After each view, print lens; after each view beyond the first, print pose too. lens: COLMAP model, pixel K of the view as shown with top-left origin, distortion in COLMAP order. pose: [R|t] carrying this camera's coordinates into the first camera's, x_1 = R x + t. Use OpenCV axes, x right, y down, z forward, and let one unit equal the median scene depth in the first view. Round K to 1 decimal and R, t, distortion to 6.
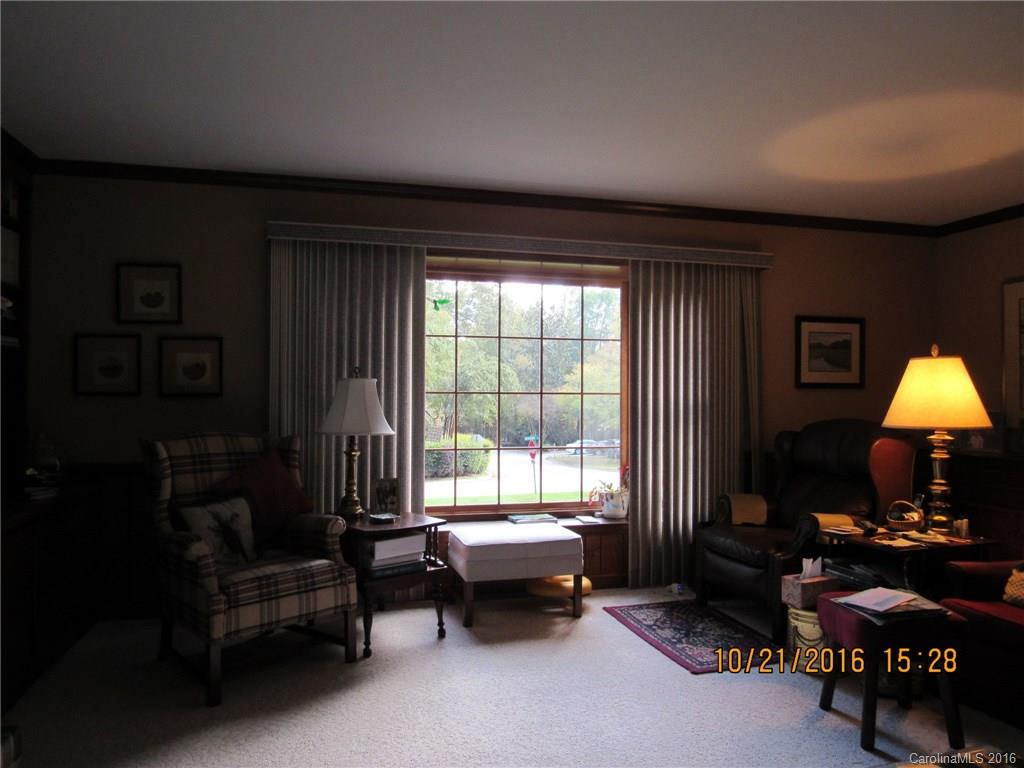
lens RADIAL K [[730.7, 0, 514.8], [0, 730.7, 387.9], [0, 0, 1]] dist [-0.010604, -0.004713]
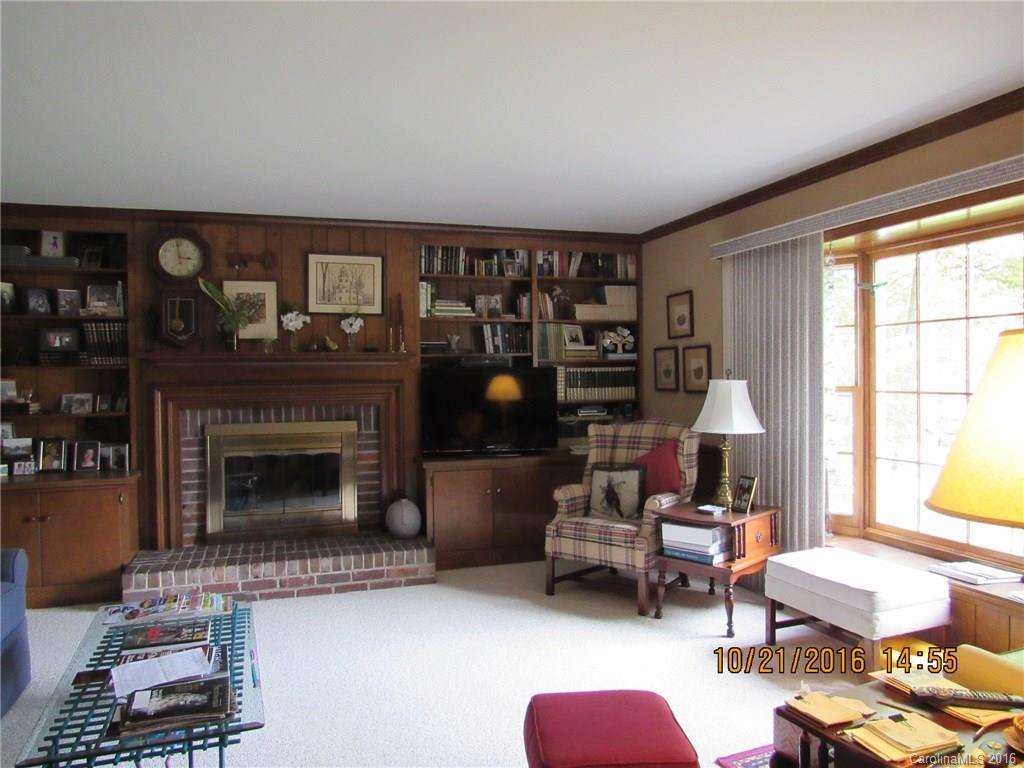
lens RADIAL K [[730.7, 0, 512.4], [0, 730.7, 382.7], [0, 0, 1]] dist [-0.010604, -0.004713]
pose [[0.073762, 0.003408, -0.997270, 0.841496], [0.020344, 0.999781, 0.004921, -0.019509], [0.997068, -0.020652, 0.073677, 0.606739]]
